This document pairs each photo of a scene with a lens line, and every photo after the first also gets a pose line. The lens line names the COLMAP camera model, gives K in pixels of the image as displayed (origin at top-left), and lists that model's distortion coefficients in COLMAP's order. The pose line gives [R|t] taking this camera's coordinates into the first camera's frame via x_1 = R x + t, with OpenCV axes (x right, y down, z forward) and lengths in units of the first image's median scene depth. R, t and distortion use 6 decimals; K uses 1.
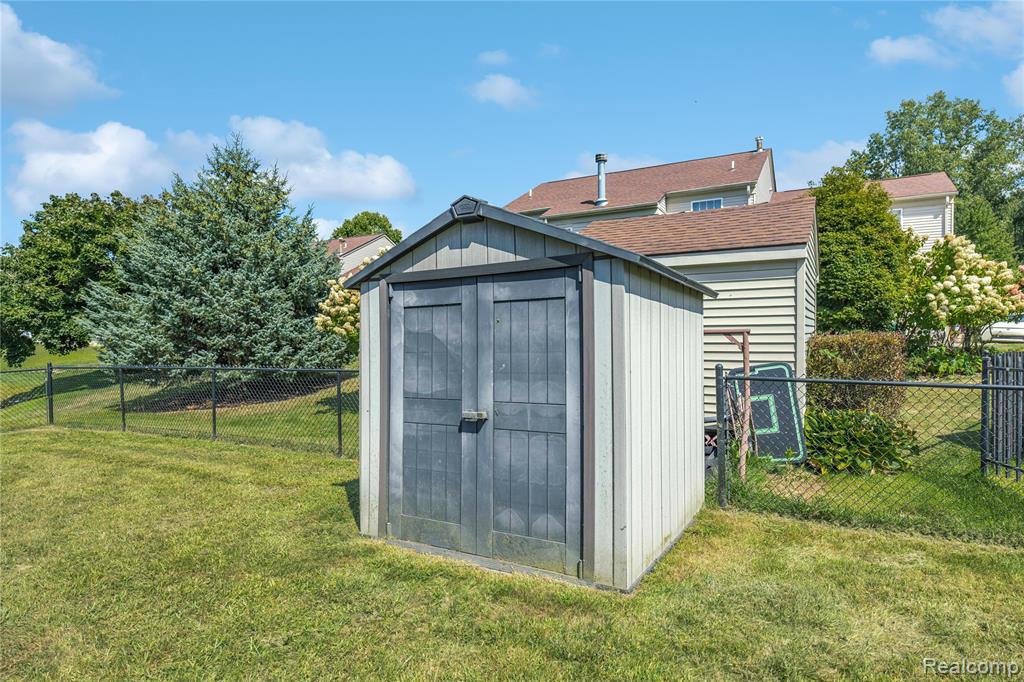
lens RADIAL K [[558.5, 0, 517.8], [0, 558.5, 351.7], [0, 0, 1]] dist [0.001960, 0.000404]
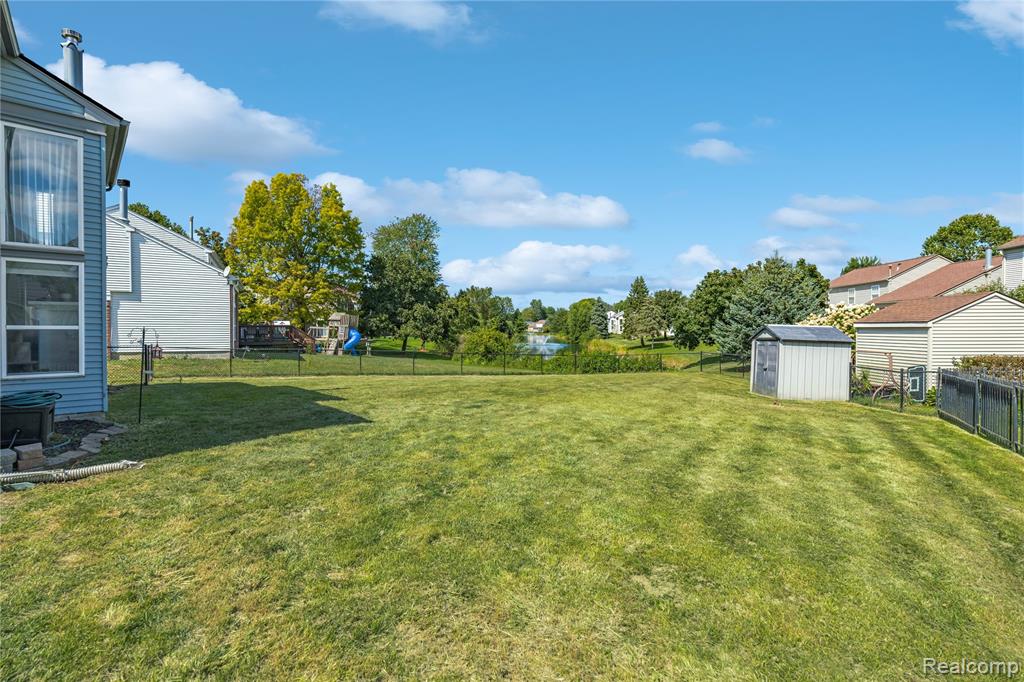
lens RADIAL K [[468.4, 0, 494.3], [0, 468.4, 337.8], [0, 0, 1]] dist [0.000028, 0.000088]
pose [[0.425822, 0.020923, -0.904565, 0.785714], [-0.028270, 0.999552, 0.009812, -0.036667], [0.904365, 0.021394, 0.426223, -0.879240]]
